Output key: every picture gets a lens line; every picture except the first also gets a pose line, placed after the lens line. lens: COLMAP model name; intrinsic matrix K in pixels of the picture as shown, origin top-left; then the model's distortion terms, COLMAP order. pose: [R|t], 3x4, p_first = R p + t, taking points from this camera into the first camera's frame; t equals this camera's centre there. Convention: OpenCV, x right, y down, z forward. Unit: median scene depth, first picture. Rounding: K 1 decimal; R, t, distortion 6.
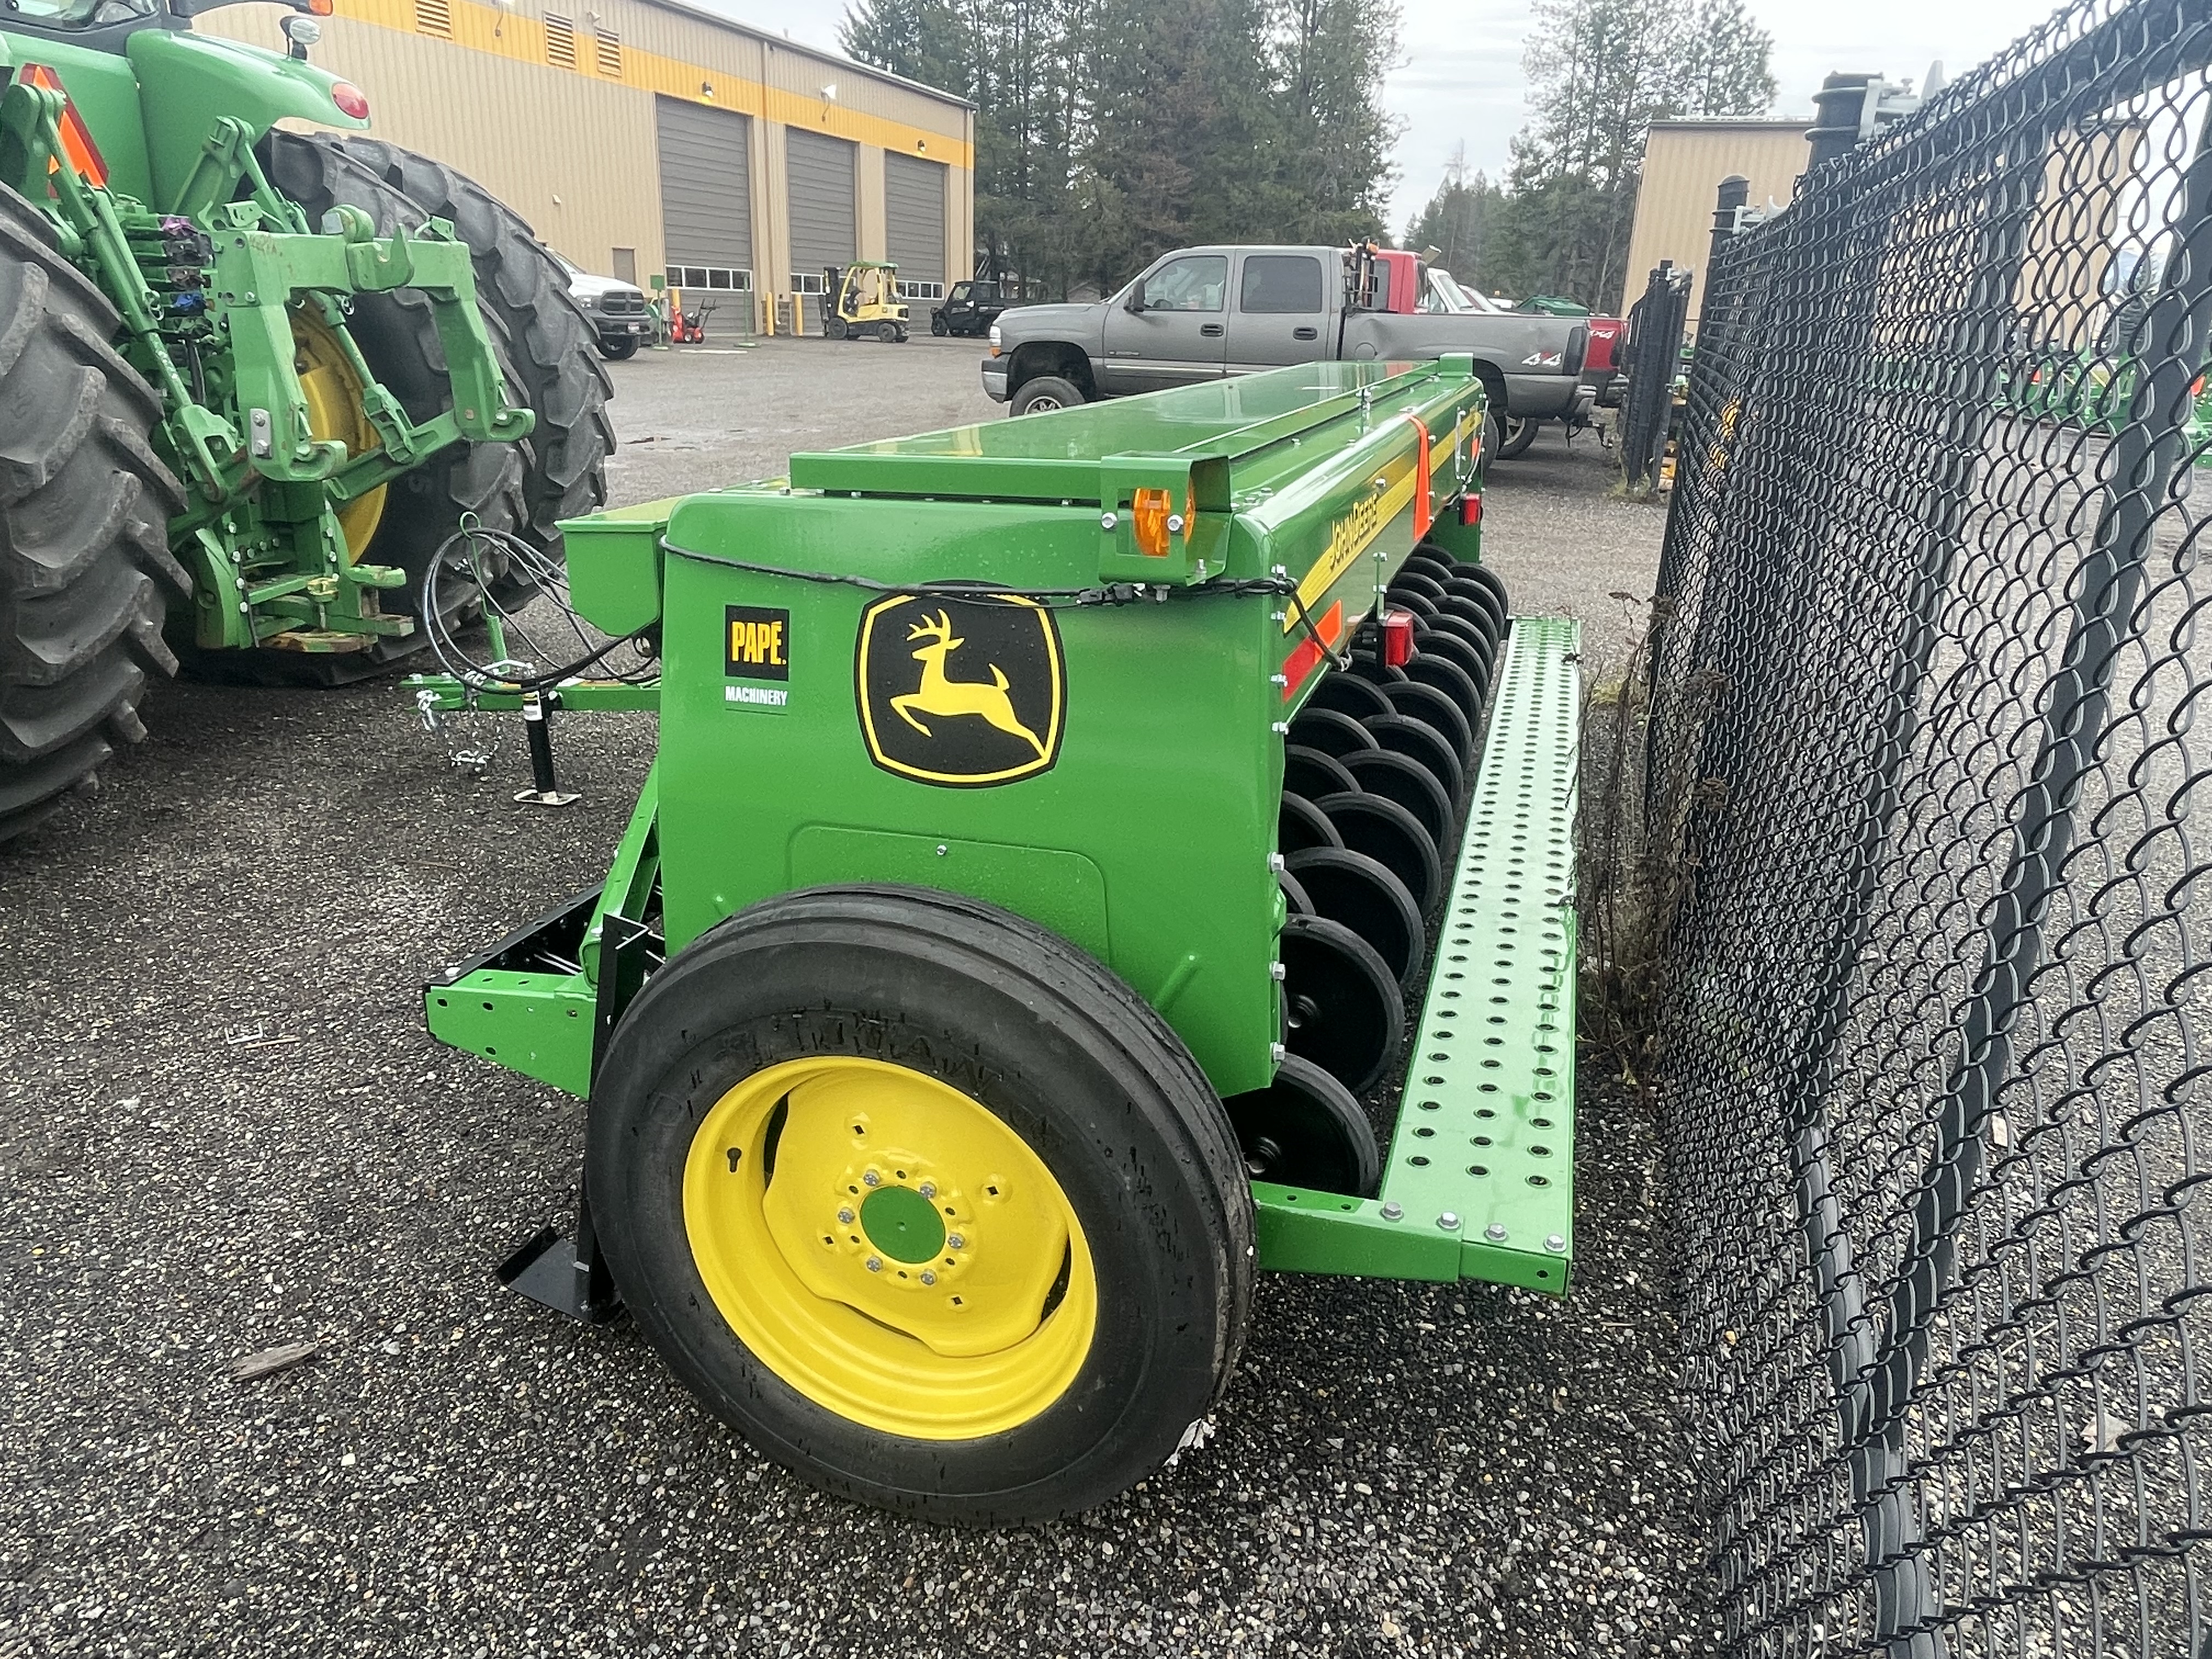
lens RADIAL K [[1443.6, 0, 1106.0], [0, 1443.6, 829.5], [0, 0, 1]] dist [0.000230, -0.003887]
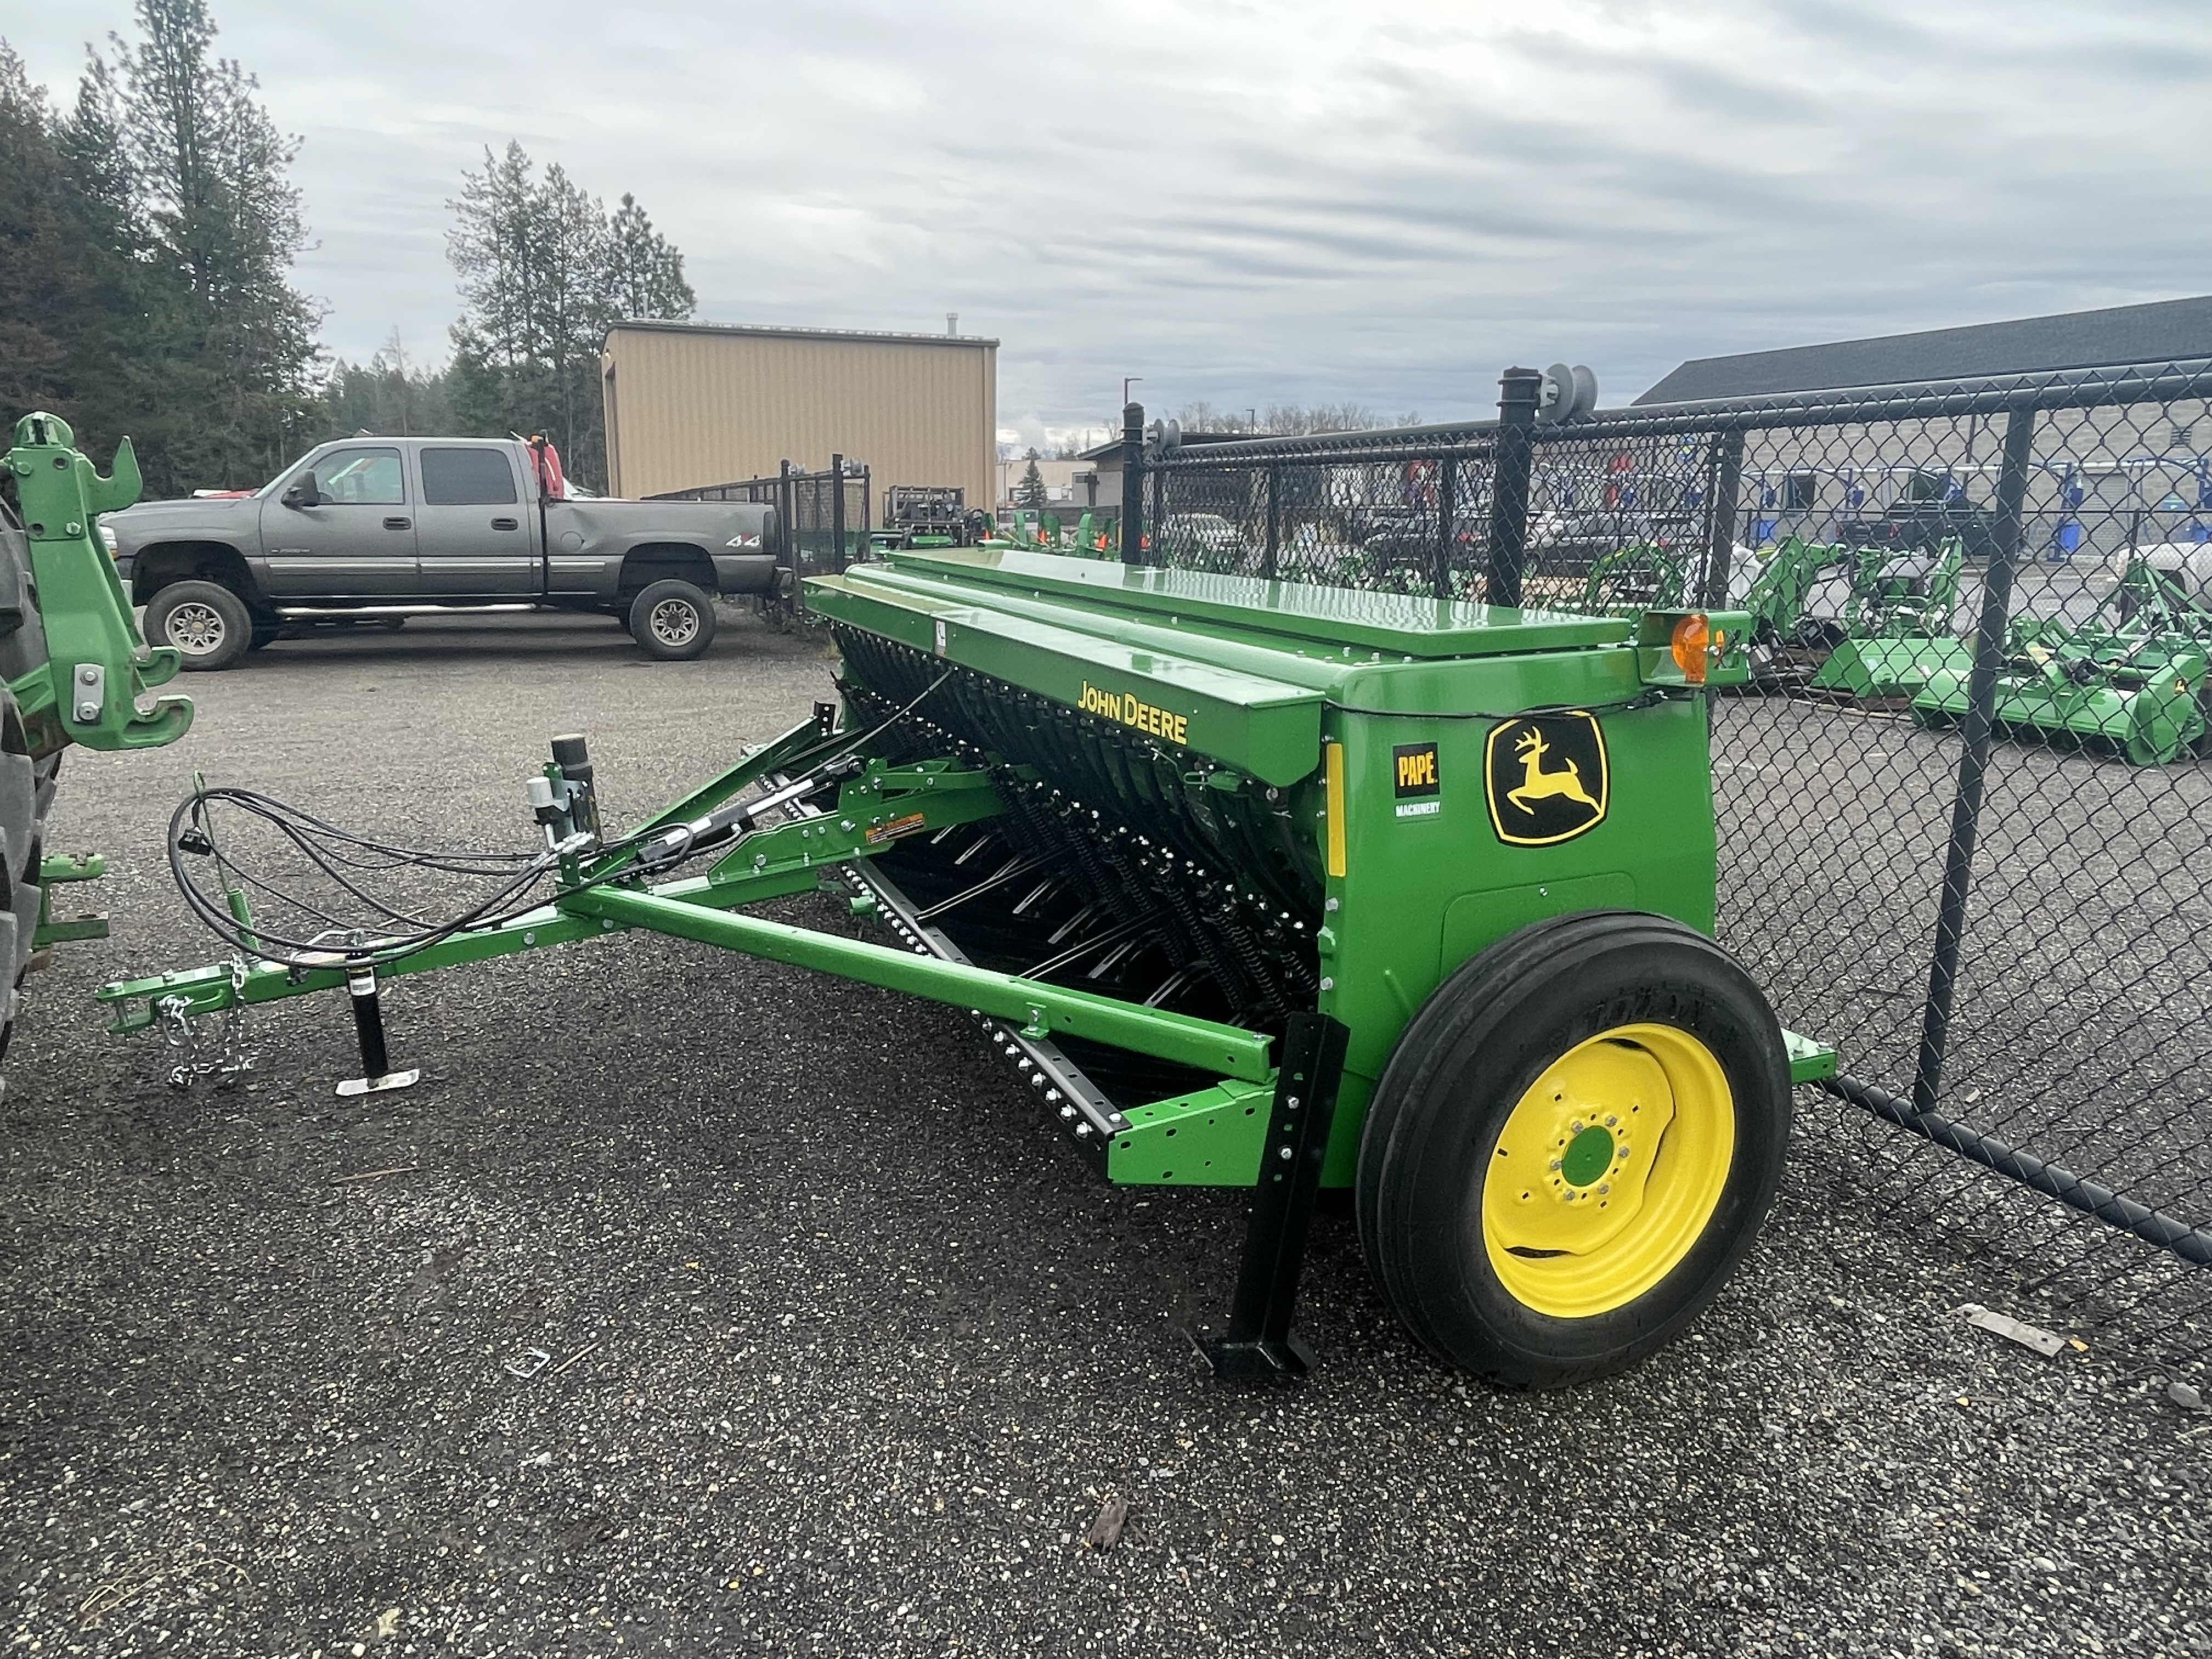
lens RADIAL K [[1443.6, 0, 1106.0], [0, 1443.6, 829.5], [0, 0, 1]] dist [0.000230, -0.003887]
pose [[0.772353, -0.159051, 0.614958, -0.581144], [0.228112, 0.973011, -0.034838, -0.041858], [-0.592820, 0.167186, 0.787790, 0.050452]]
